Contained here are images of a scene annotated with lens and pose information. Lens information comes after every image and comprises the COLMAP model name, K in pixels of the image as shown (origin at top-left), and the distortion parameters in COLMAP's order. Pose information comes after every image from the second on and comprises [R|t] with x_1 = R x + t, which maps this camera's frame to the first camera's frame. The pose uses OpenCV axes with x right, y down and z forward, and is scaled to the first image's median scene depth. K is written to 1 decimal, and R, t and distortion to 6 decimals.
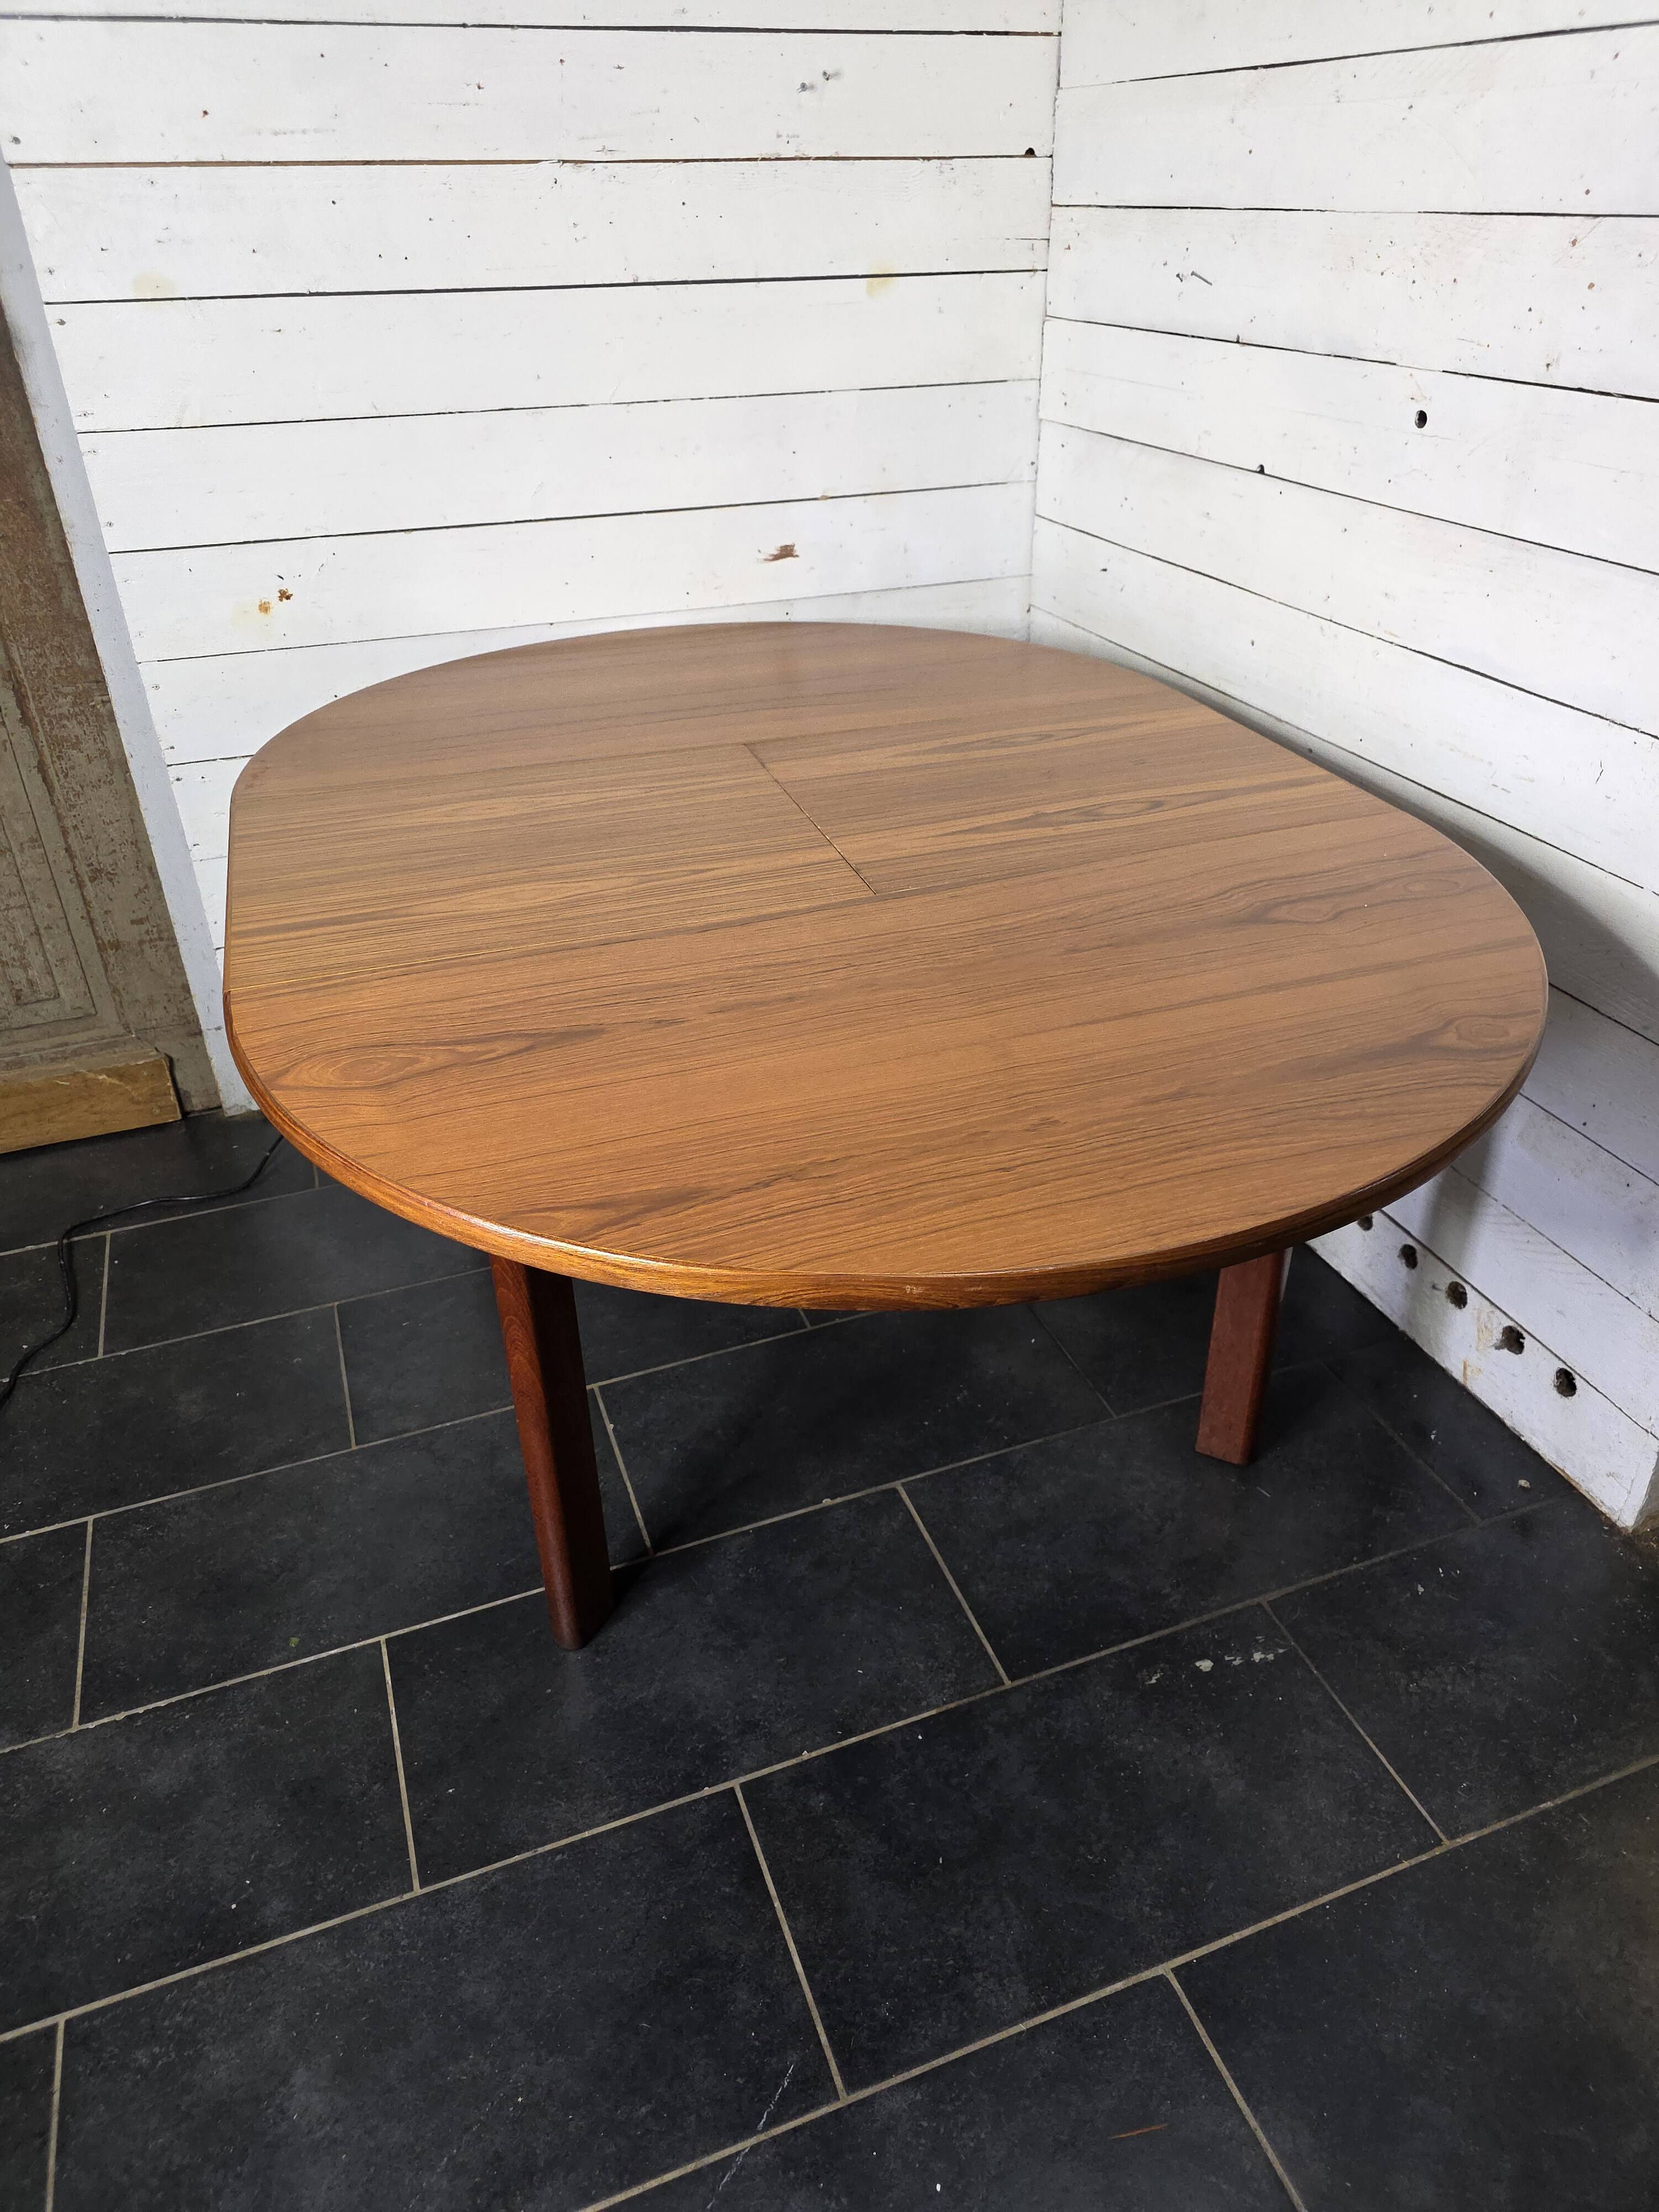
lens RADIAL K [[1498.9, 0, 835.2], [0, 1498.9, 1093.7], [0, 0, 1]] dist [0.035227, -0.026573]
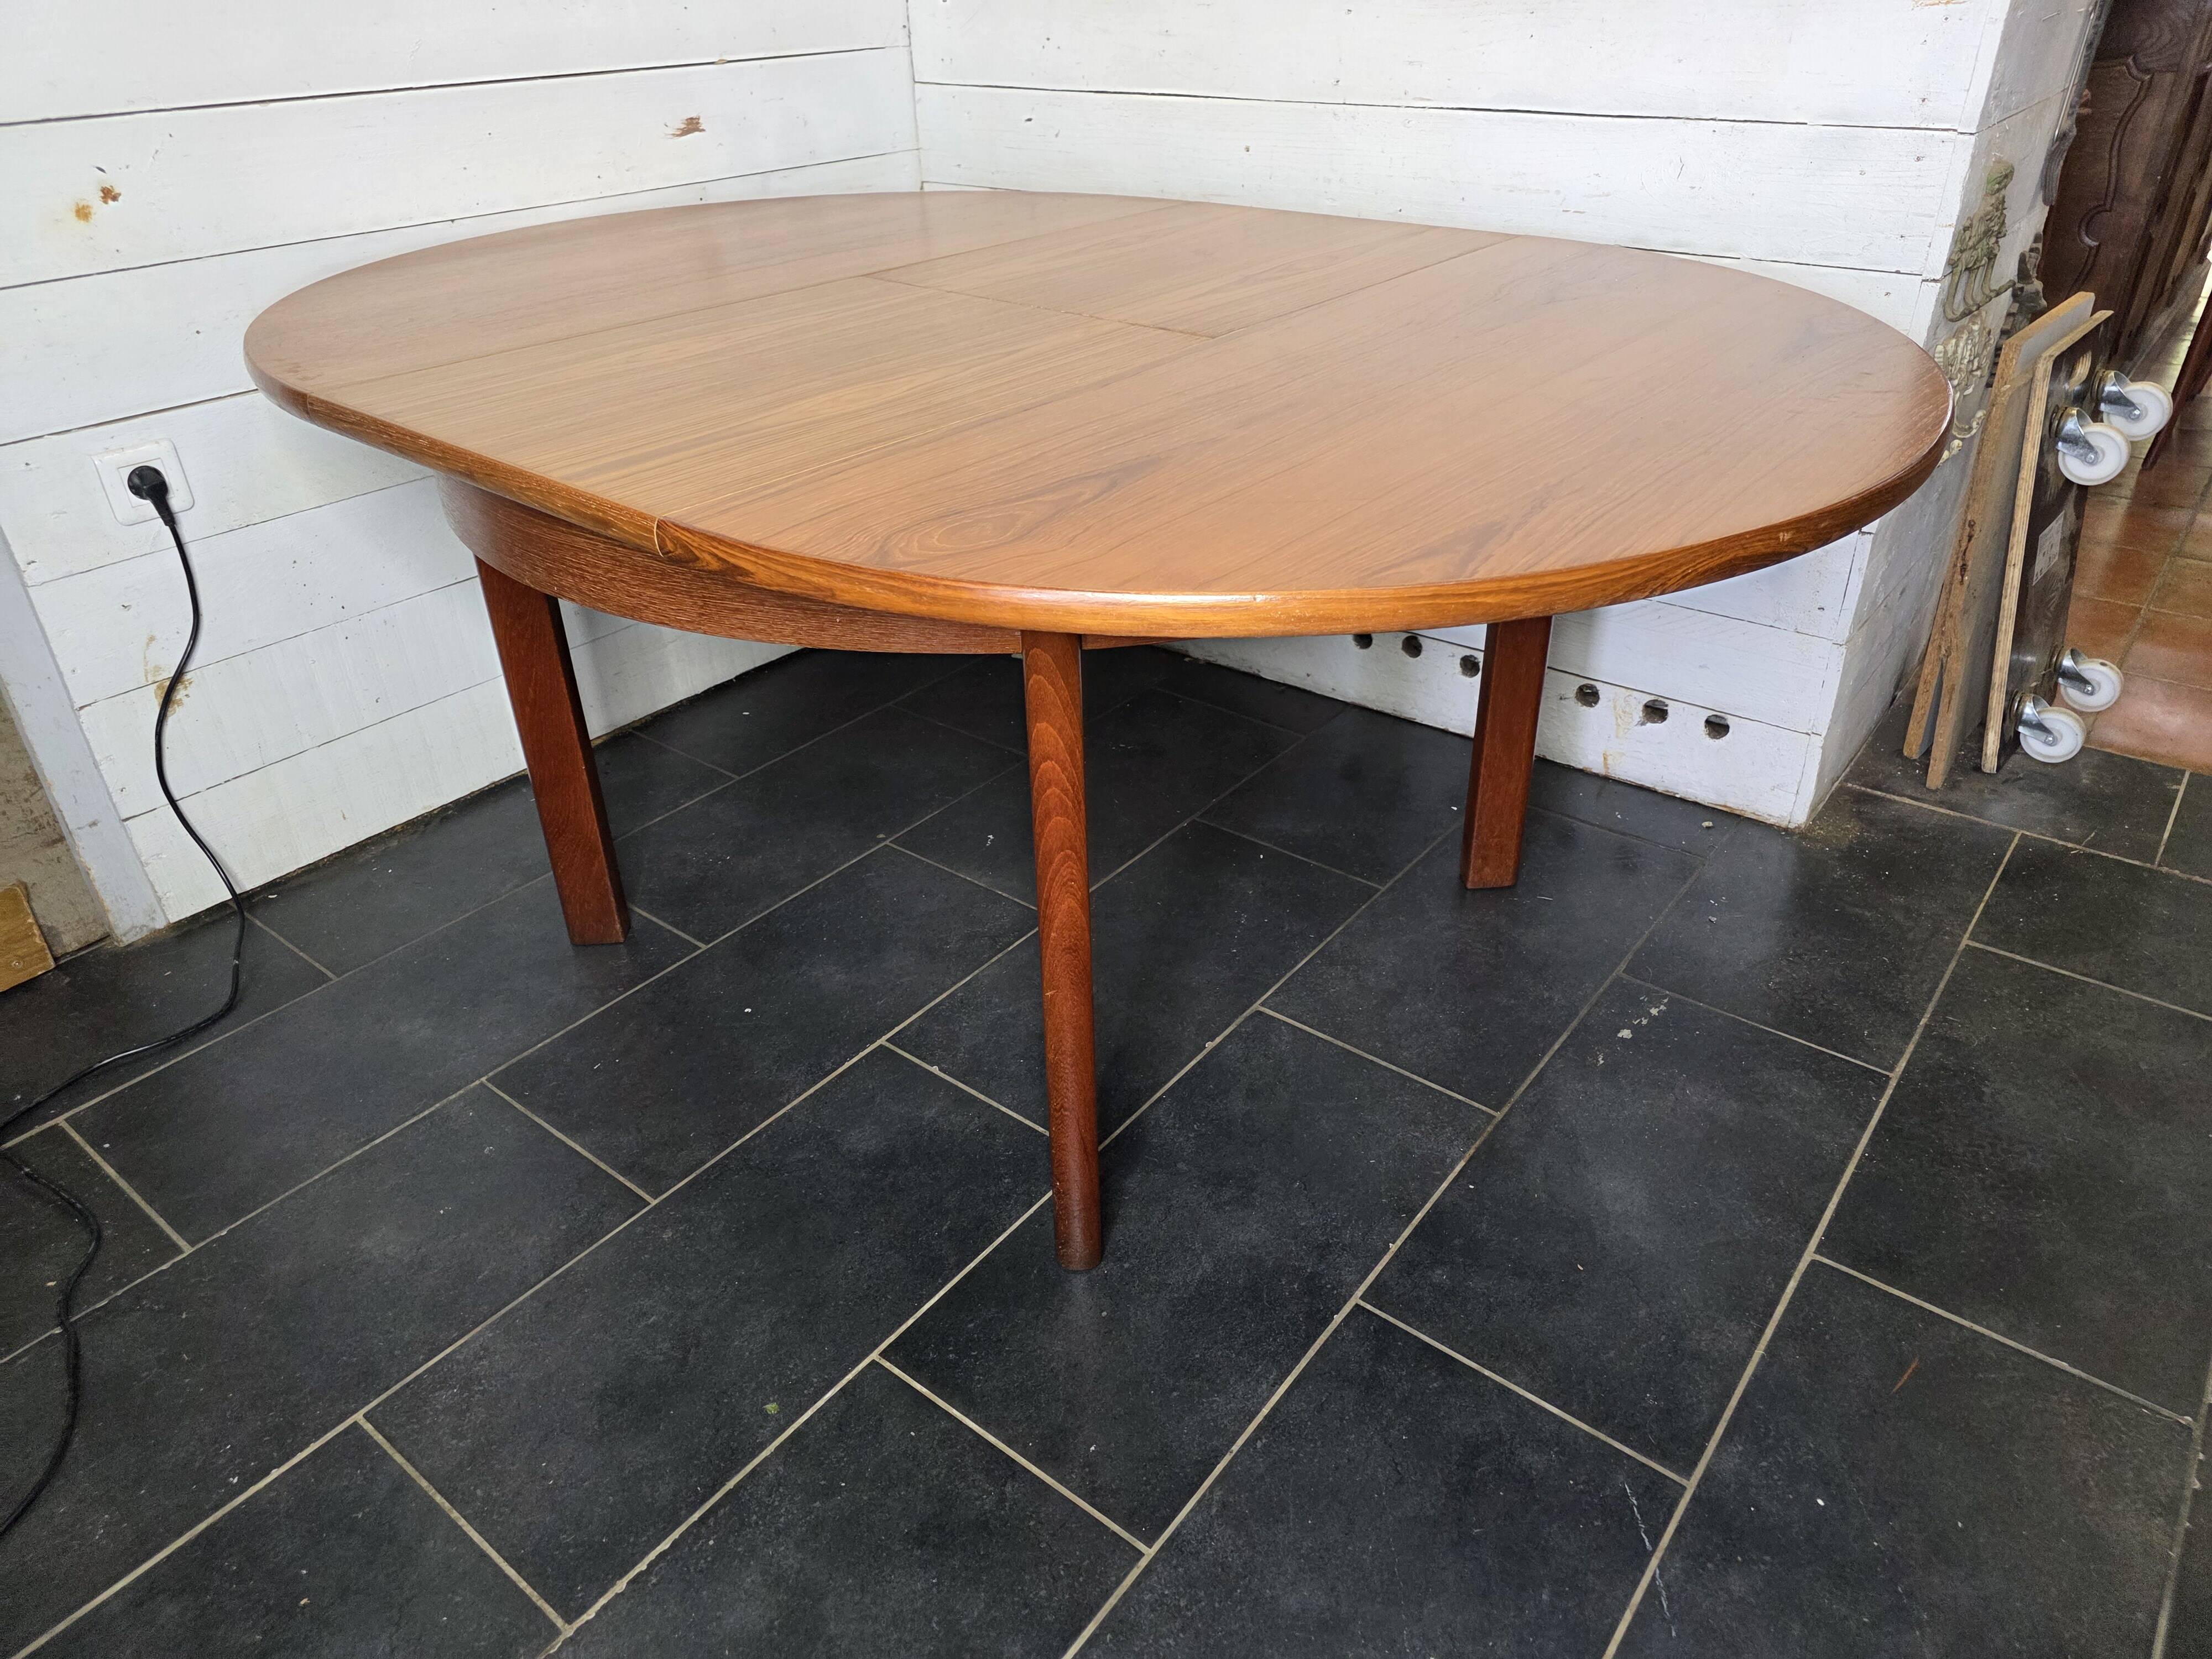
lens RADIAL K [[1498.9, 0, 1123.6], [0, 1498.9, 797.6], [0, 0, 1]] dist [0.035227, -0.026573]
pose [[0.853151, -0.262936, 0.450553, -0.467559], [0.276507, 0.960306, 0.036836, 0.082046], [-0.442354, 0.093154, 0.891990, 0.195908]]
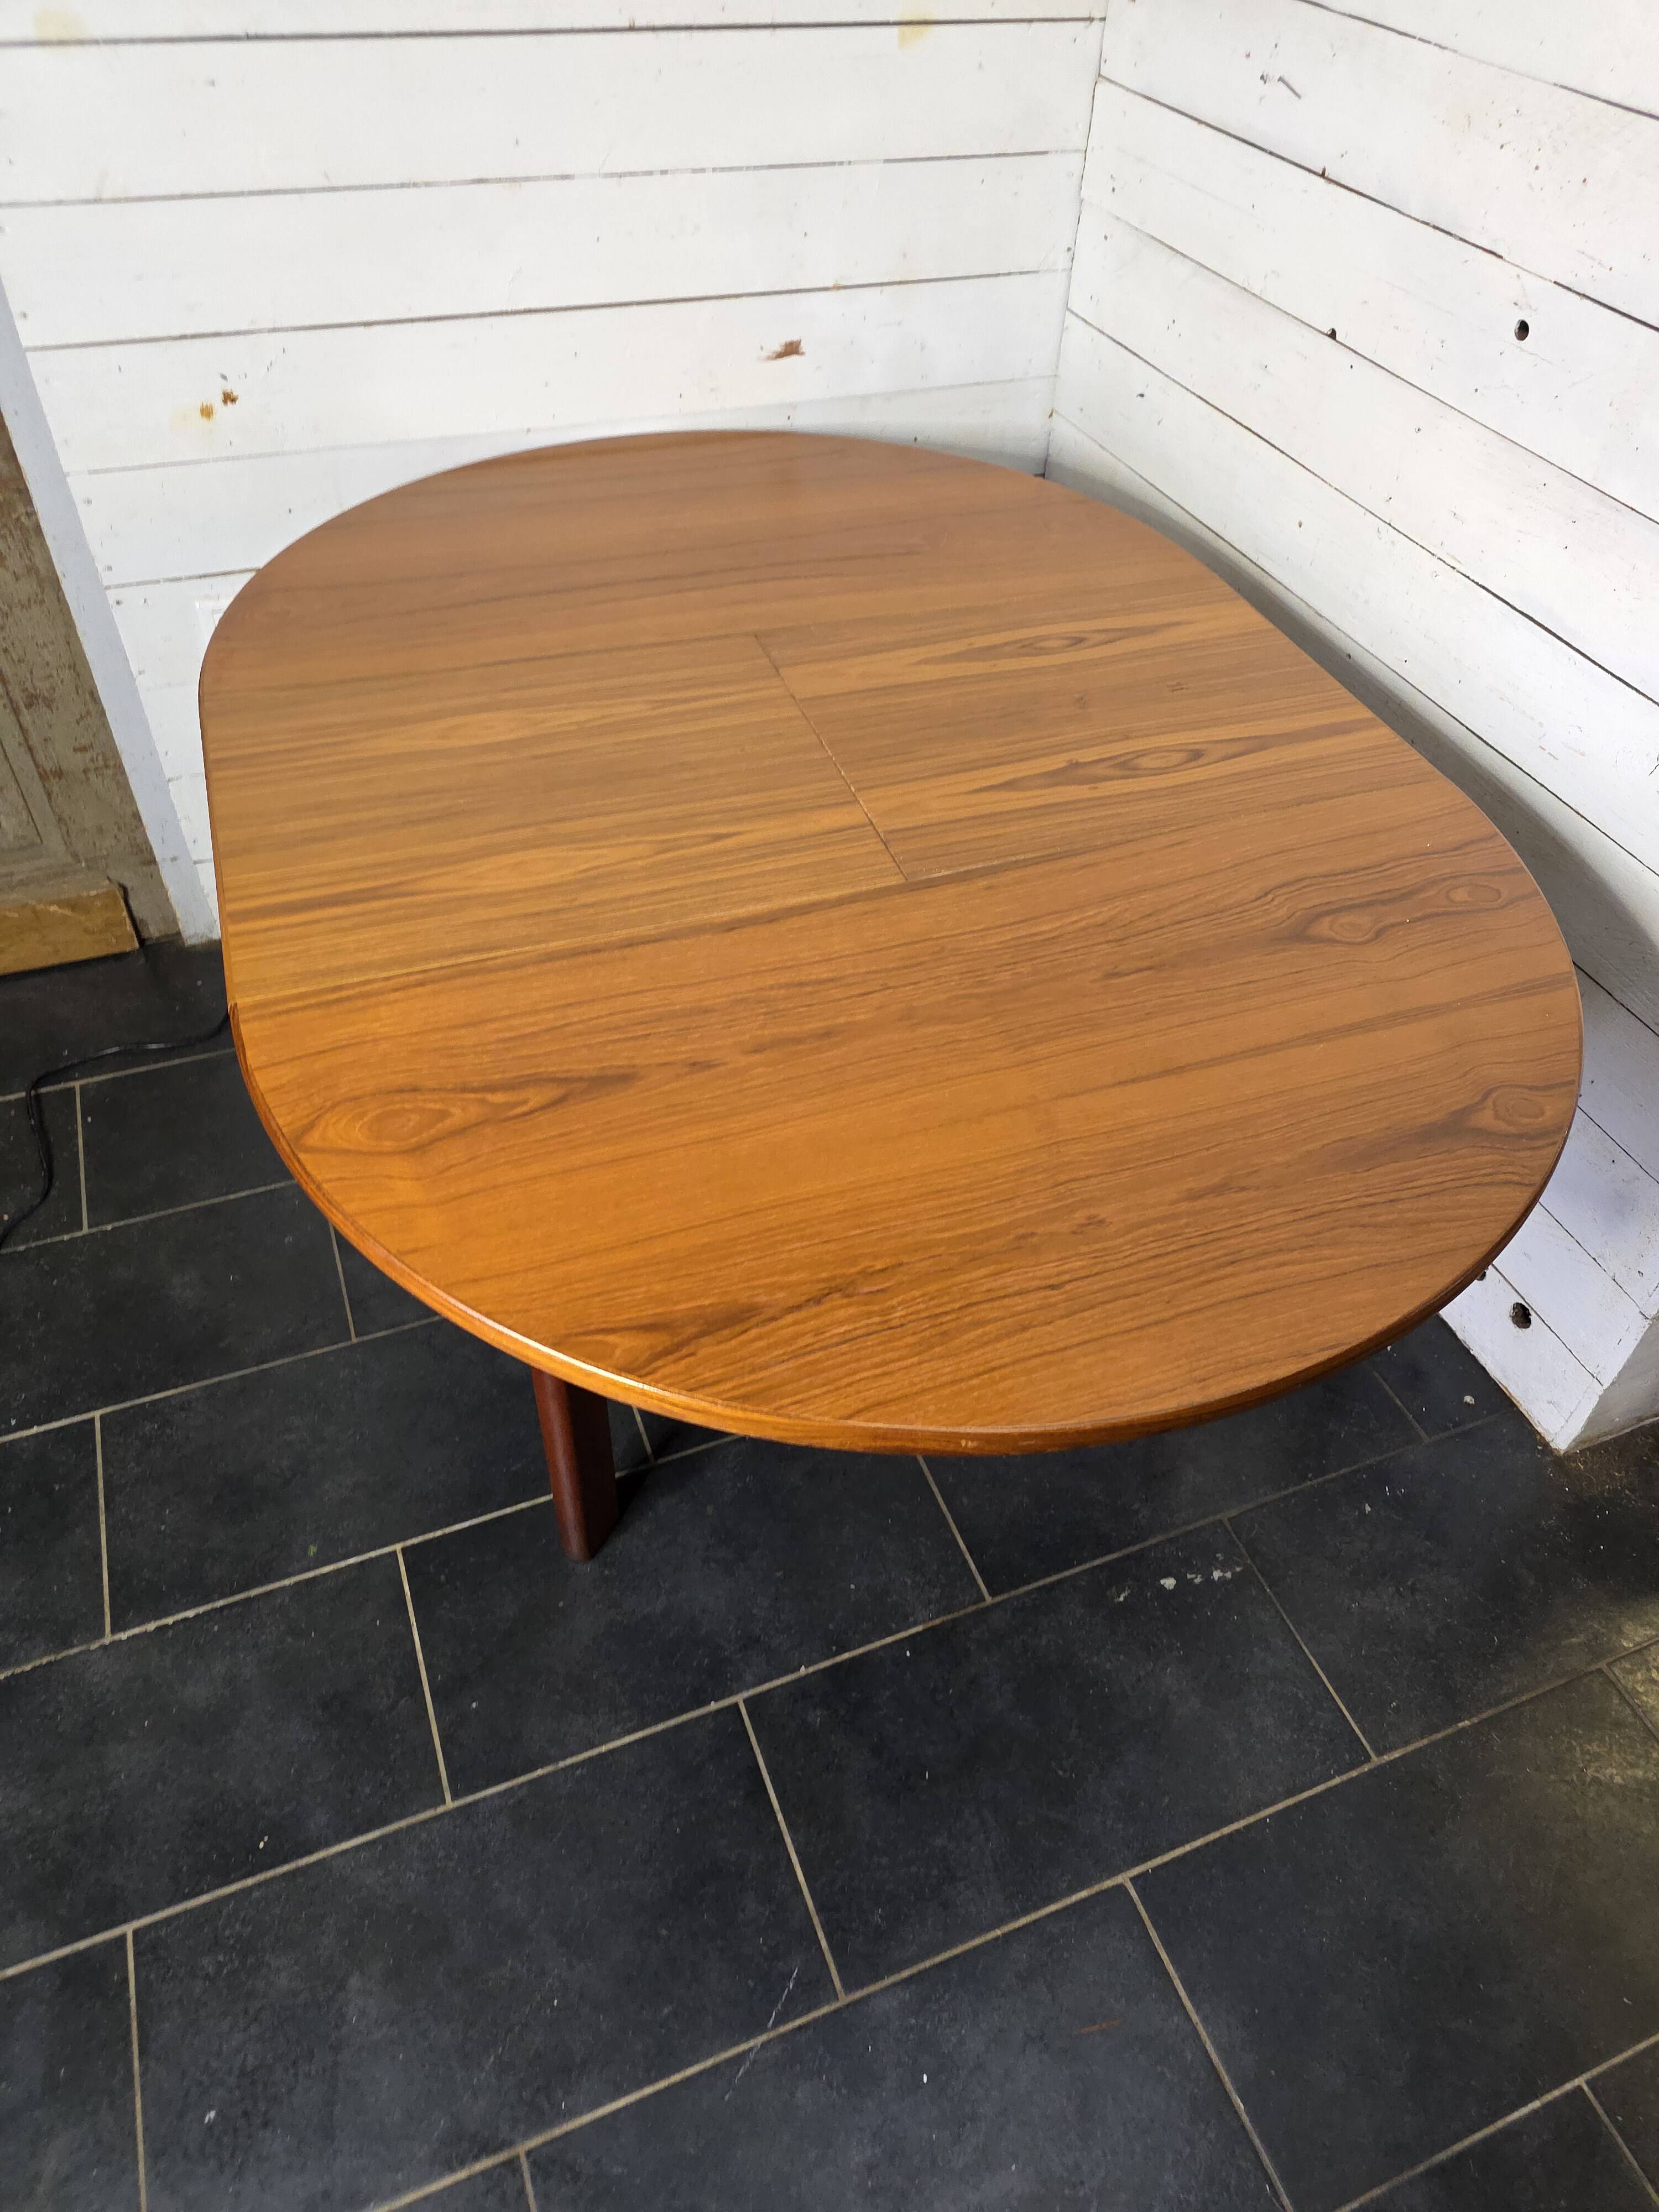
lens RADIAL K [[1498.9, 0, 850.5], [0, 1498.9, 1093.3], [0, 0, 1]] dist [0.035227, -0.026573]
pose [[0.997924, 0.026847, 0.058532, -0.055376], [-0.039386, 0.973575, 0.224944, -0.194133], [-0.050947, -0.226782, 0.972612, 0.034346]]
